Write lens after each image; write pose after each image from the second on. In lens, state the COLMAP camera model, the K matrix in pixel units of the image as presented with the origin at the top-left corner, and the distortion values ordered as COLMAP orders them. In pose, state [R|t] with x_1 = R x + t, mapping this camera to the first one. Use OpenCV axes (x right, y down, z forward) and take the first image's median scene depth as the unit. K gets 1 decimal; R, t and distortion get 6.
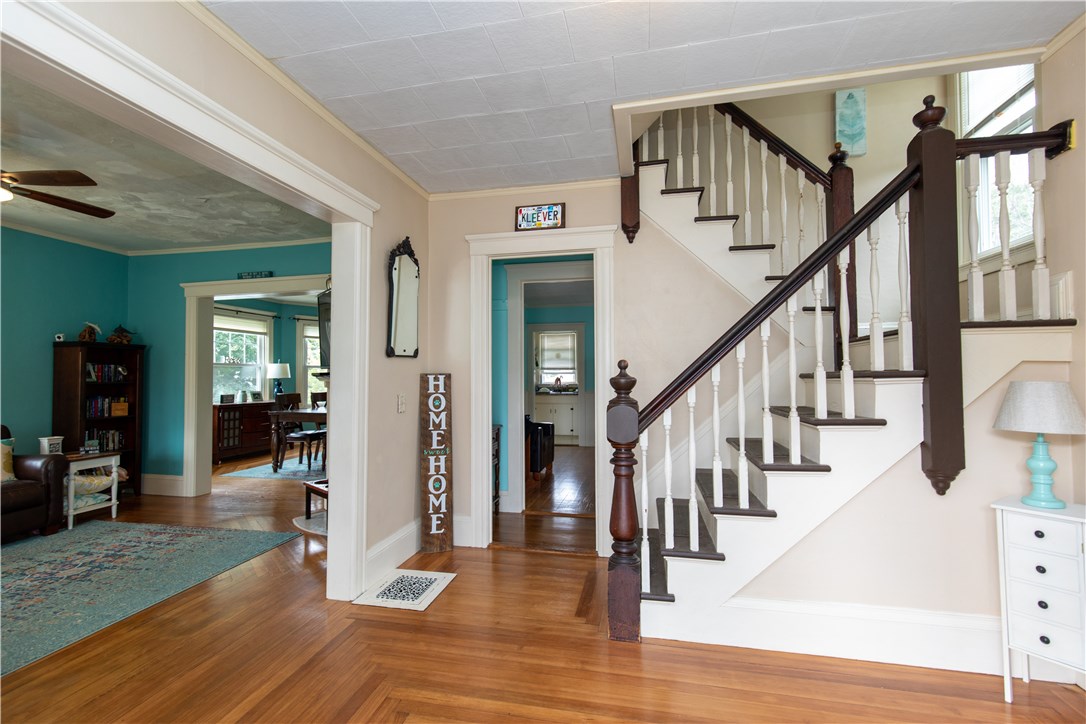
lens RADIAL K [[514.2, 0, 541.2], [0, 514.2, 359.7], [0, 0, 1]] dist [0.034617, -0.000348]
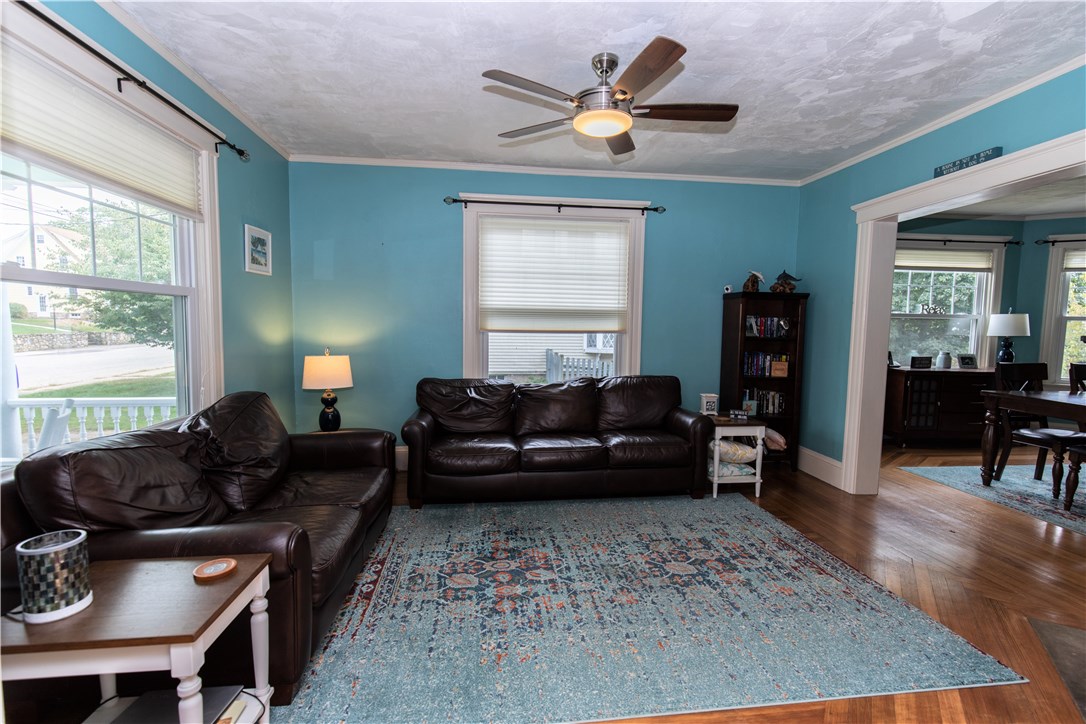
lens RADIAL K [[482.4, 0, 541.9], [0, 482.4, 361.6], [0, 0, 1]] dist [-0.000235, -0.000788]
pose [[0.318371, 0.090299, -0.943656, -0.175690], [0.013253, 0.994932, 0.099677, -0.002643], [0.947874, -0.044240, 0.315561, 0.378114]]
